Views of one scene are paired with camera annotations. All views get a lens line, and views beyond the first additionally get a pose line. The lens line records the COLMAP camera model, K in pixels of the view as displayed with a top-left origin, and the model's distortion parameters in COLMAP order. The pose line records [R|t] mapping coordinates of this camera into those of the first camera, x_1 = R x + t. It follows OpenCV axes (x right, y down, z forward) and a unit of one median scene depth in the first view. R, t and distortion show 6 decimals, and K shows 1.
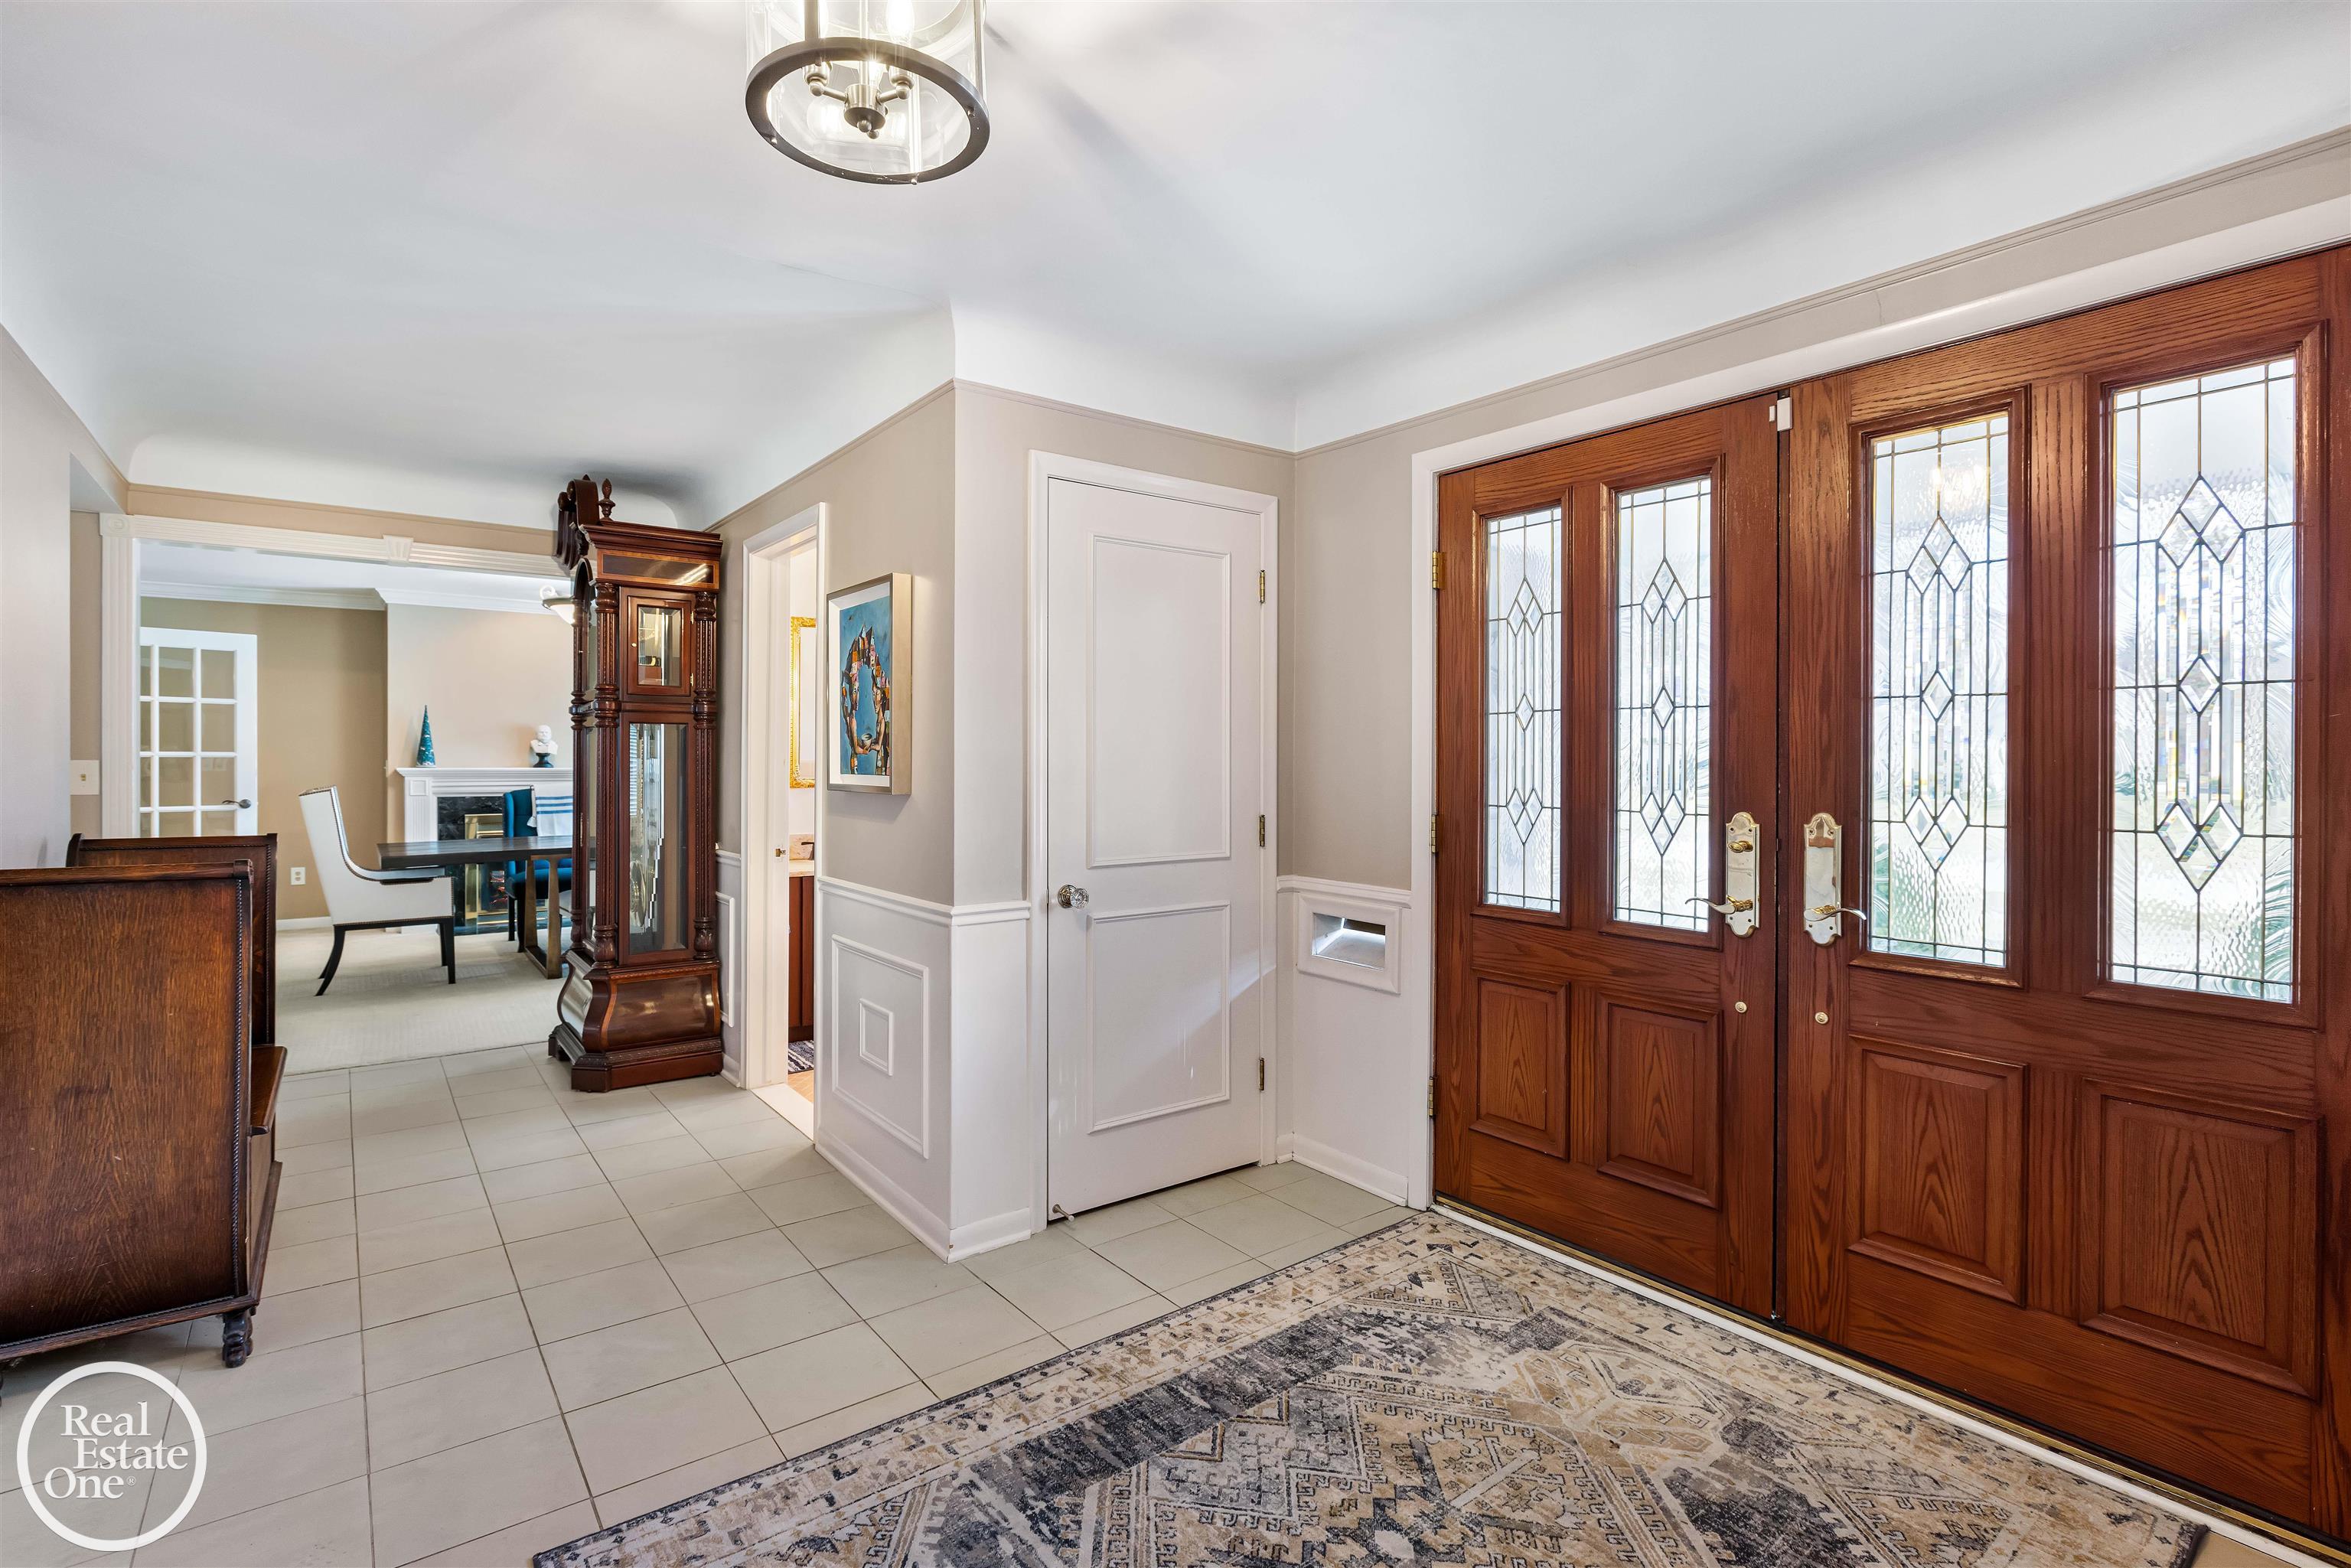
lens RADIAL K [[1128.3, 0, 1176.5], [0, 1128.3, 763.9], [0, 0, 1]] dist [0.001262, 0.000342]
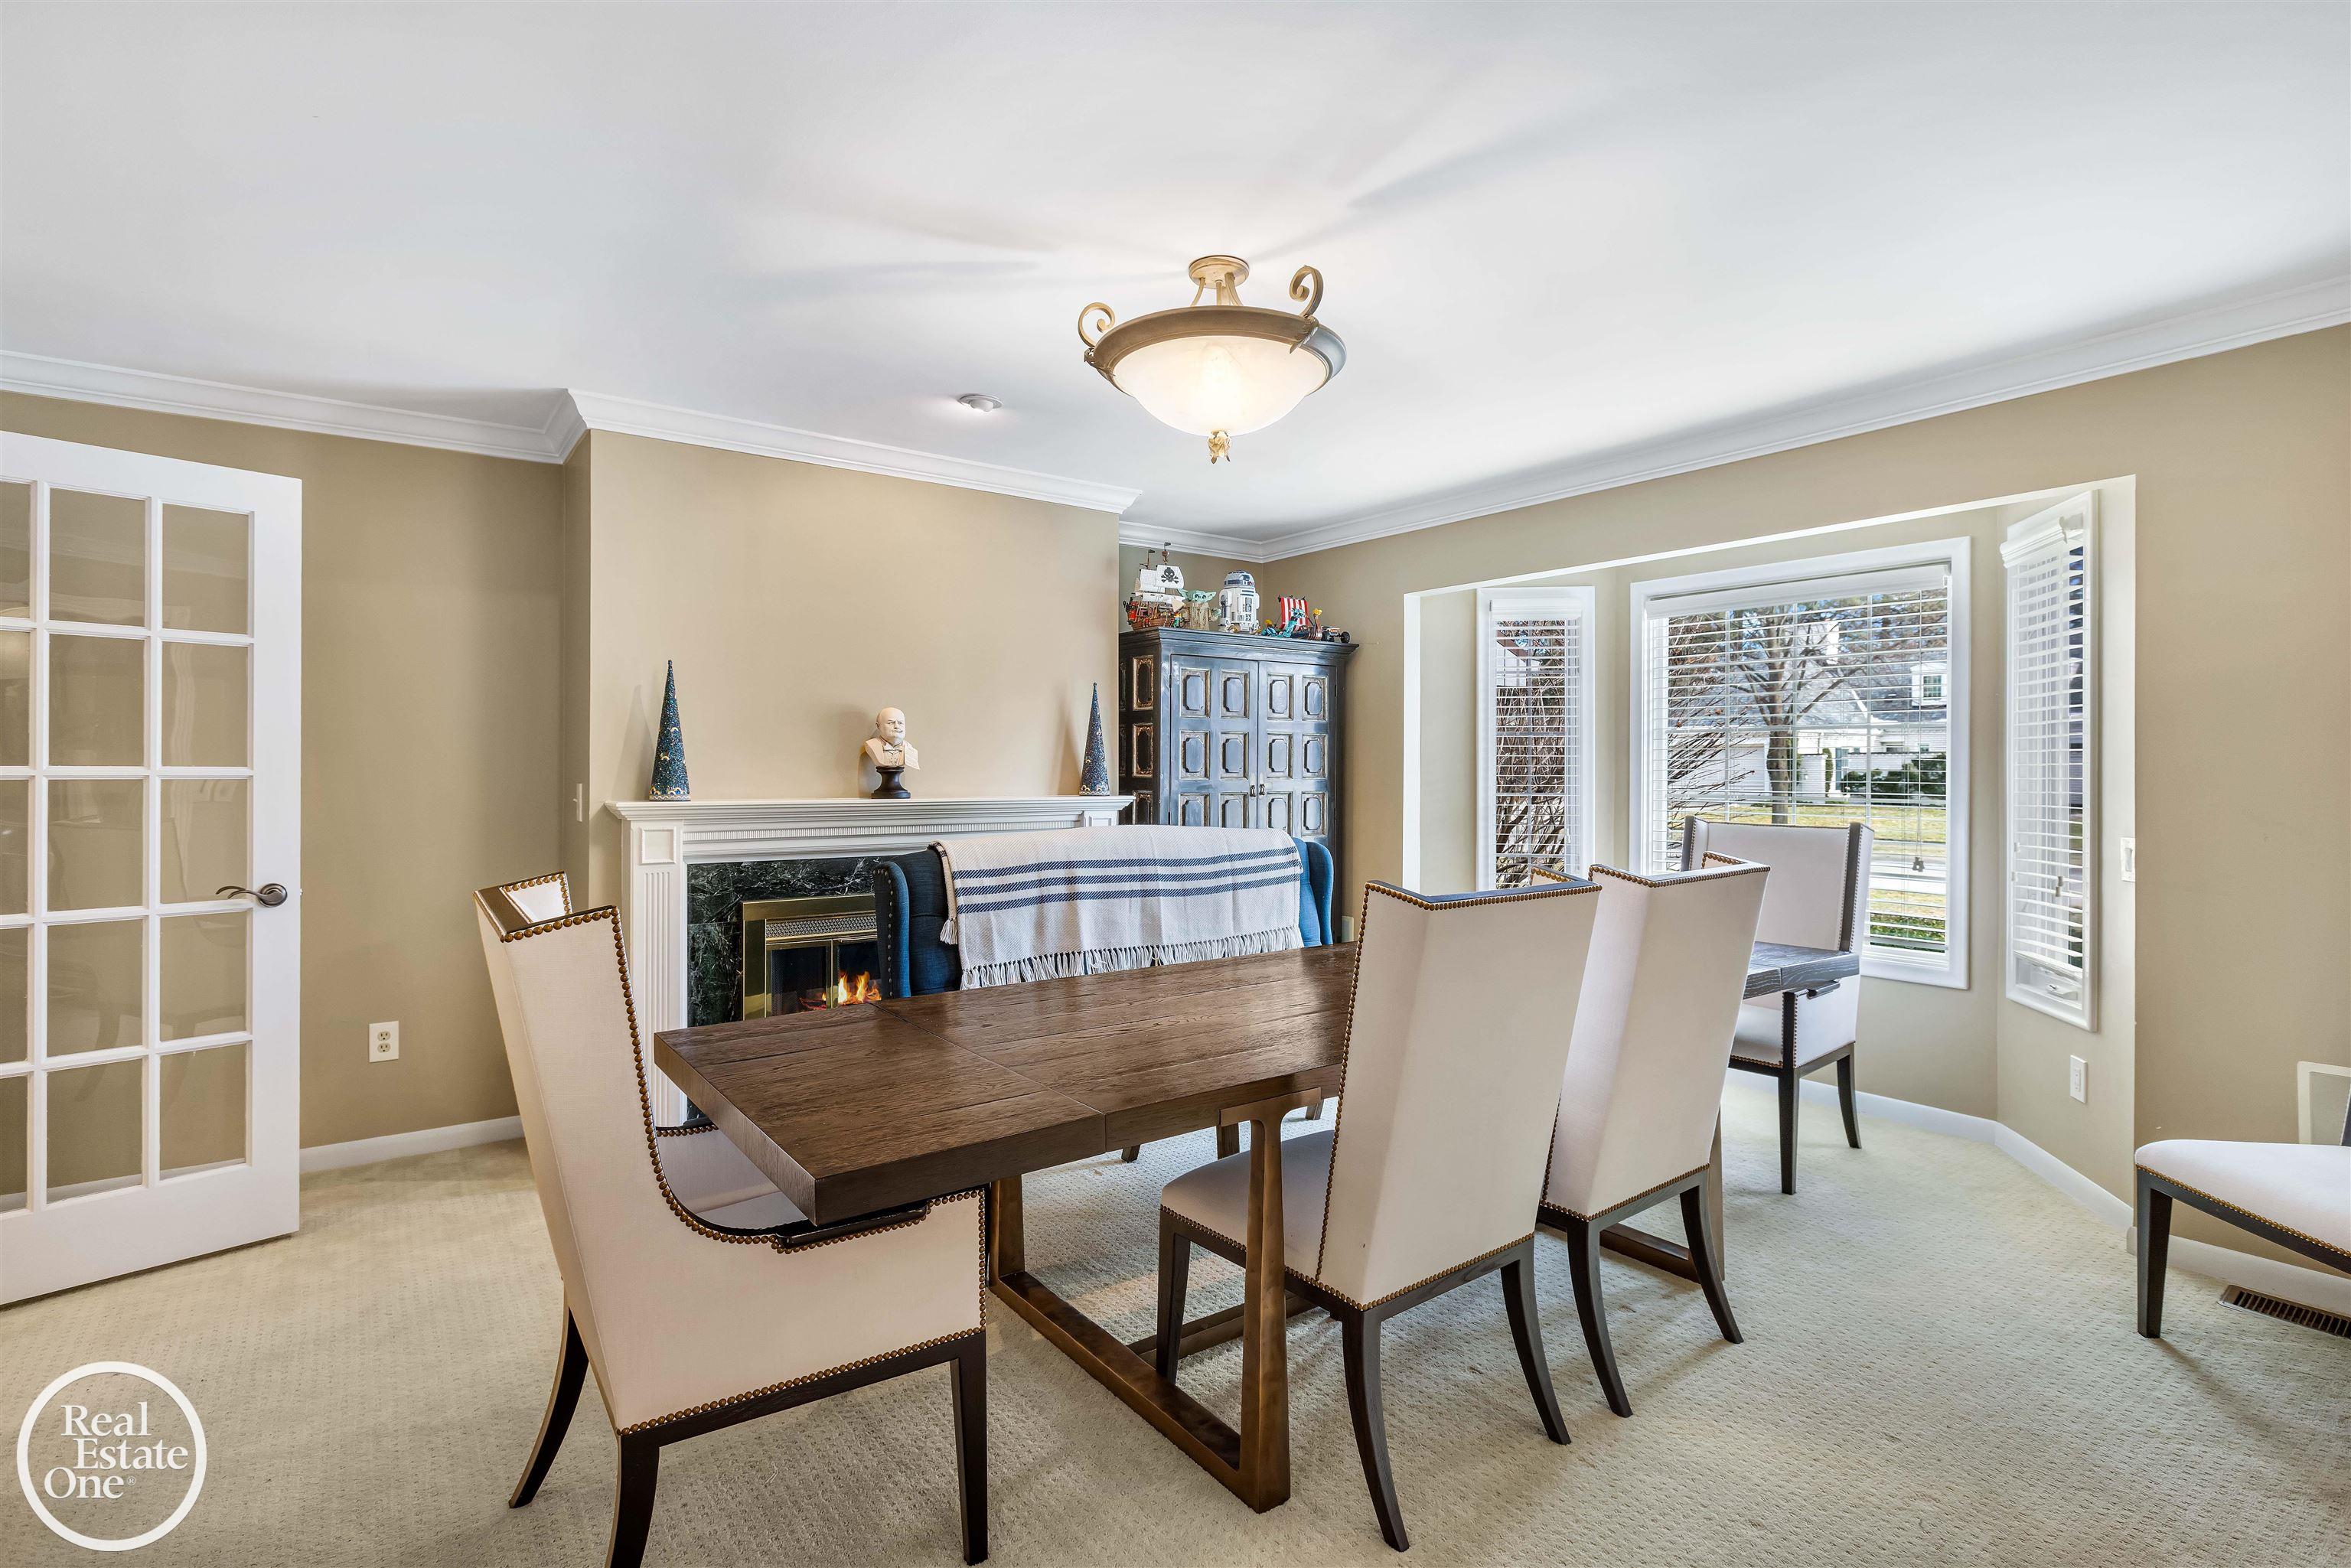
lens RADIAL K [[1128.3, 0, 1167.6], [0, 1128.3, 761.1], [0, 0, 1]] dist [0.001262, 0.000342]
pose [[0.999977, 0.001621, -0.006653, -0.501334], [-0.001676, 0.999964, -0.008298, -0.009547], [0.006639, 0.008309, 0.999943, 0.597334]]
